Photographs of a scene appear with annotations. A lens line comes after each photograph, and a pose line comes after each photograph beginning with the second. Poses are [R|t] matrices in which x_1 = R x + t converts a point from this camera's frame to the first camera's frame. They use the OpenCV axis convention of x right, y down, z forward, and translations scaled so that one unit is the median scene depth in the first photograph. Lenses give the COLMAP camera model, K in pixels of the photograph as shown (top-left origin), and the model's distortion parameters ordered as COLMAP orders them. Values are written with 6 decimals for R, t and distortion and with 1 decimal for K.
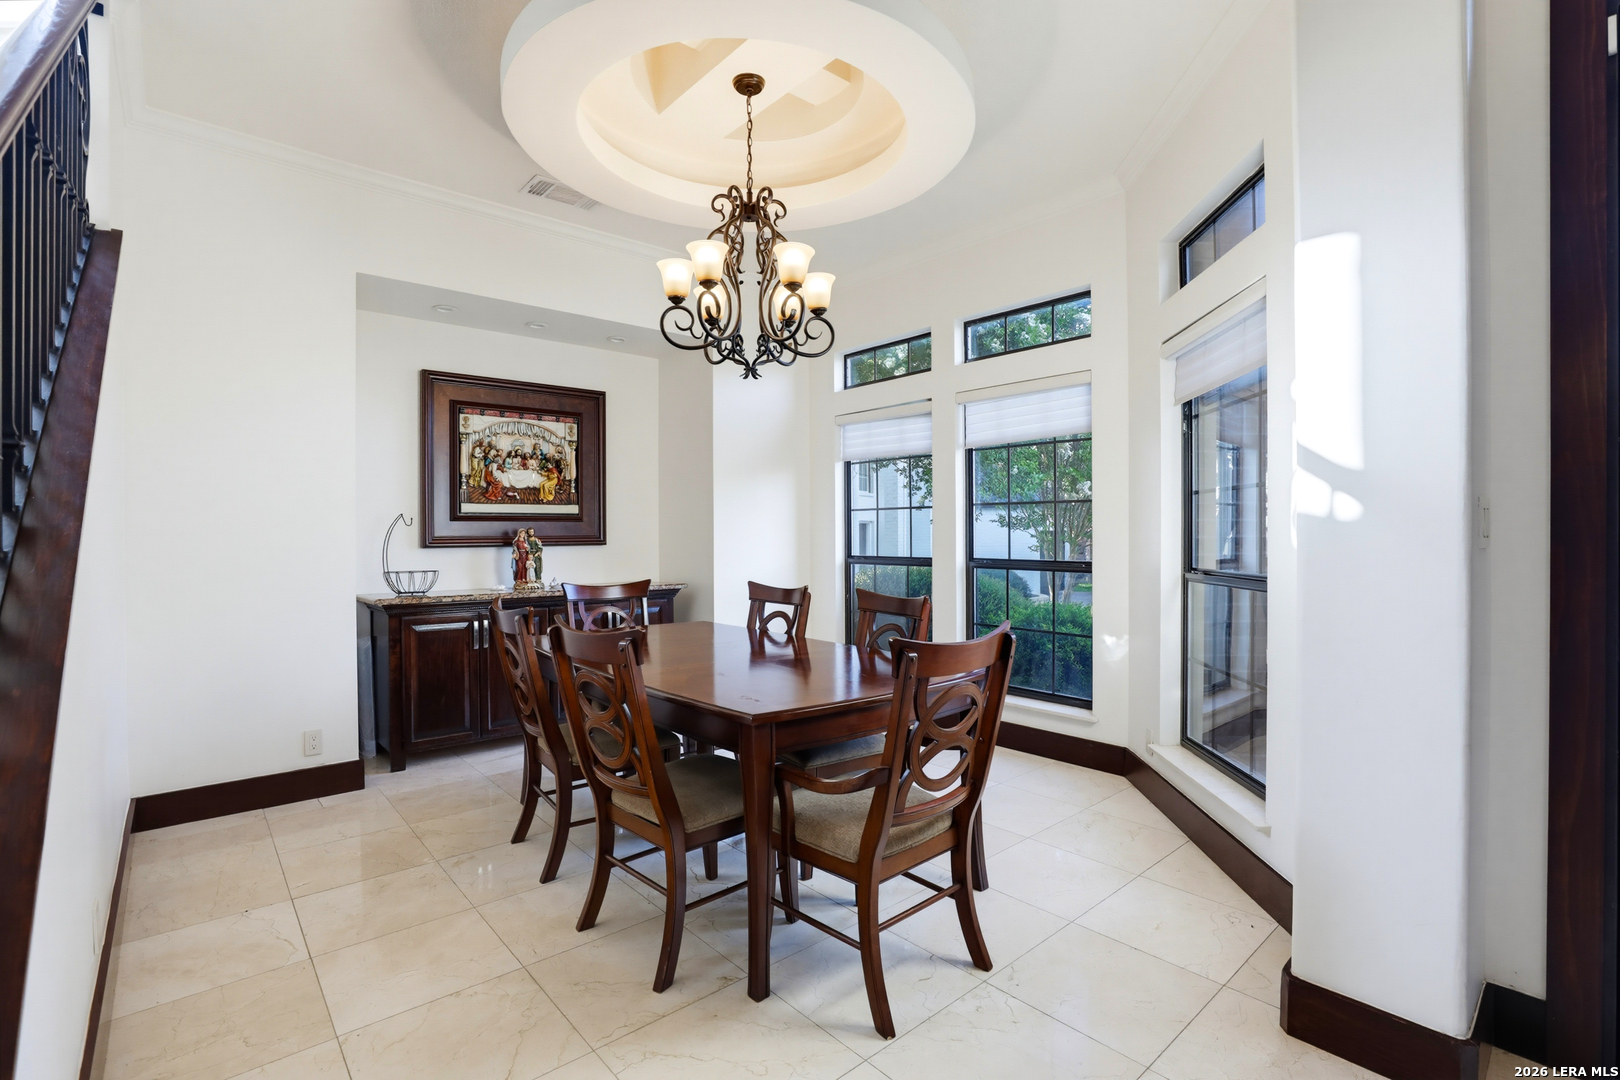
lens RADIAL K [[747.9, 0, 827.7], [0, 747.9, 525.6], [0, 0, 1]] dist [-0.043232, 0.015721]
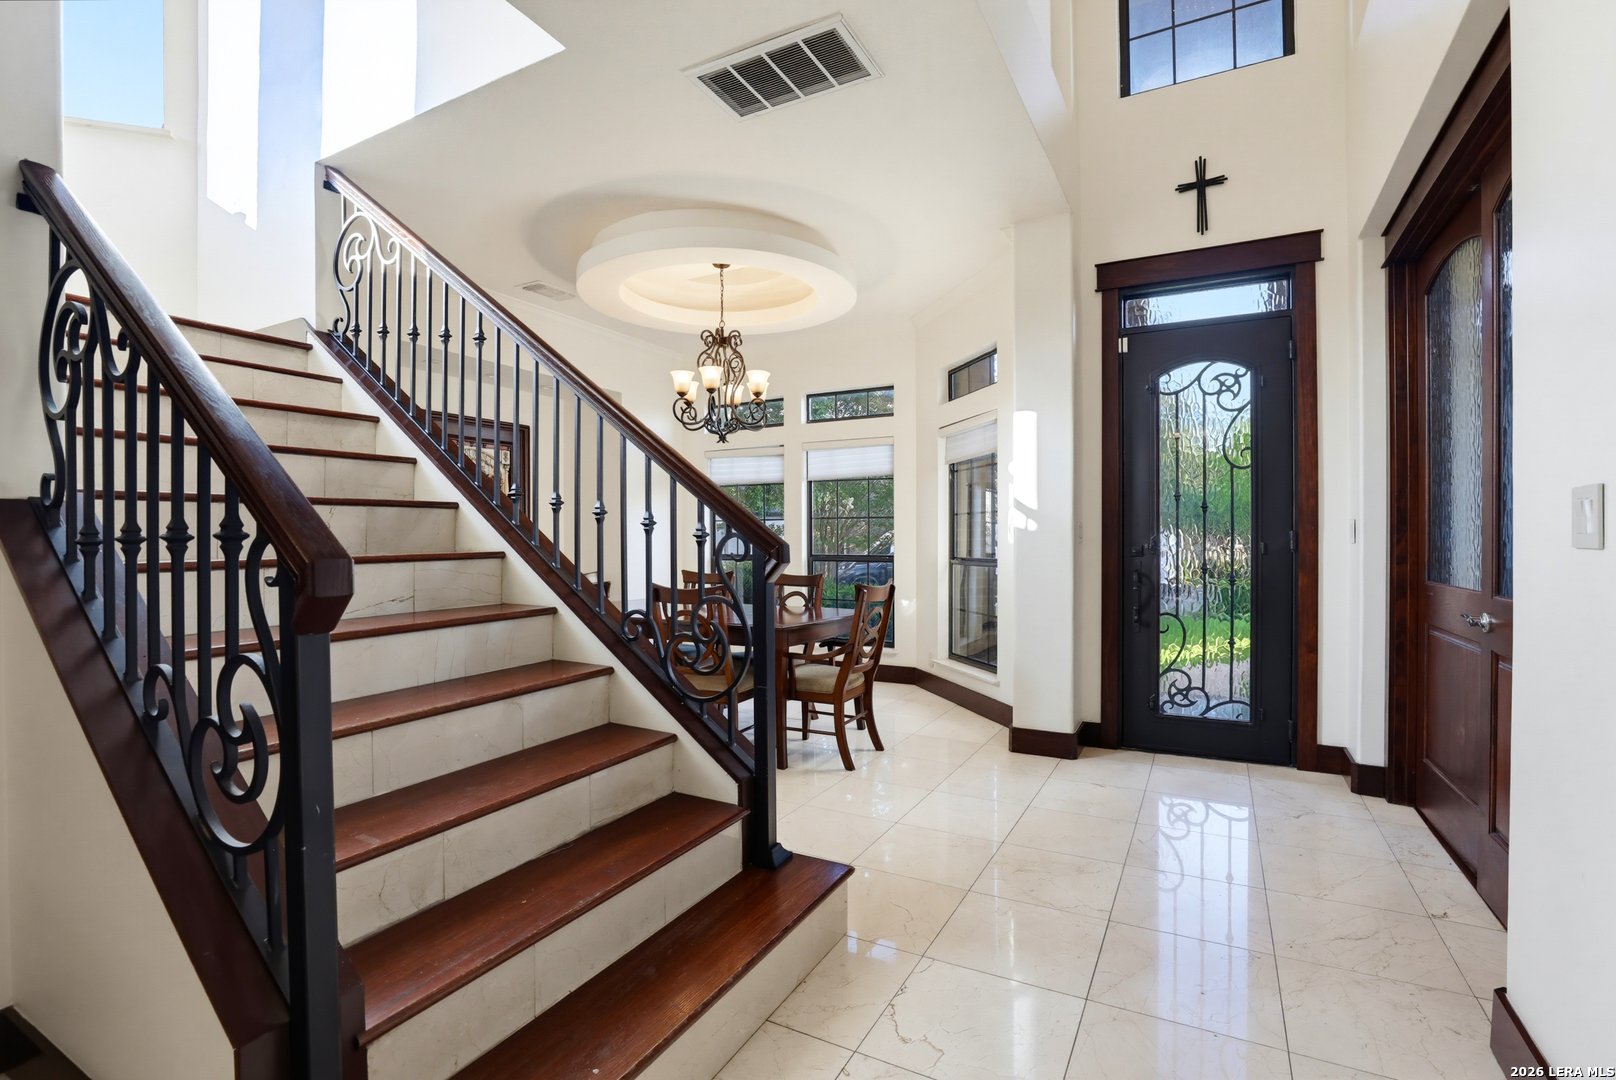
lens RADIAL K [[738.0, 0, 817.3], [0, 738.0, 525.0], [0, 0, 1]] dist [-0.043091, 0.009780]
pose [[0.943313, 0.007616, 0.331817, -0.403256], [-0.004415, 0.999936, -0.010398, 0.000442], [-0.331875, 0.008343, 0.943286, -0.552364]]
